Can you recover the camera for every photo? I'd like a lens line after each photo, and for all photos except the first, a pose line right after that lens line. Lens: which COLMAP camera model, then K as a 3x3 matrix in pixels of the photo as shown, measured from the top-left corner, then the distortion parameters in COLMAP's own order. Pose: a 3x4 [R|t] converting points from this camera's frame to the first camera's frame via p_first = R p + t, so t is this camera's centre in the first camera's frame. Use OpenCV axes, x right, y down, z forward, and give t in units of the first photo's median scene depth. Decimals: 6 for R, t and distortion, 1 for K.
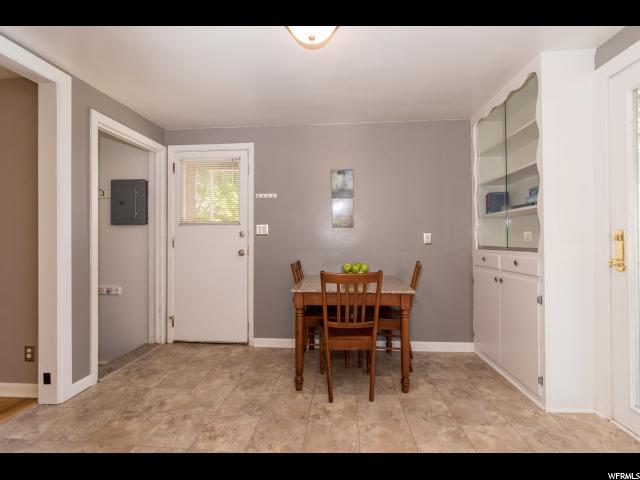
lens RADIAL K [[297.1, 0, 321.4], [0, 297.1, 240.9], [0, 0, 1]] dist [-0.000724, -0.000452]
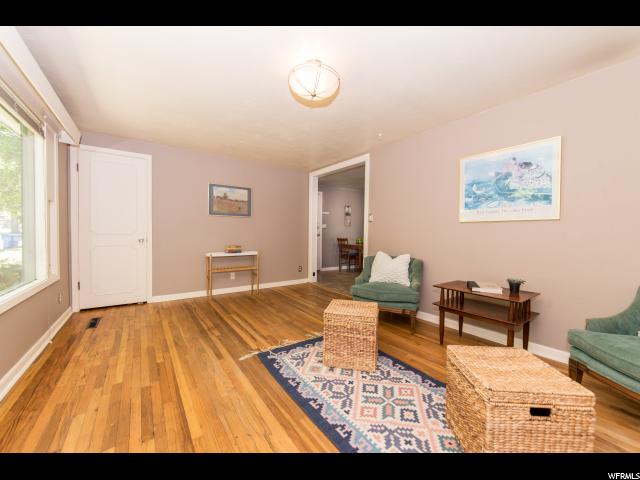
lens RADIAL K [[255.2, 0, 319.1], [0, 255.2, 239.7], [0, 0, 1]] dist [-0.002002, -0.000366]
pose [[0.749998, -0.004621, 0.661424, -1.987485], [-0.002344, 0.999951, 0.009645, 0.070754], [-0.661436, -0.008784, 0.749950, -0.746677]]
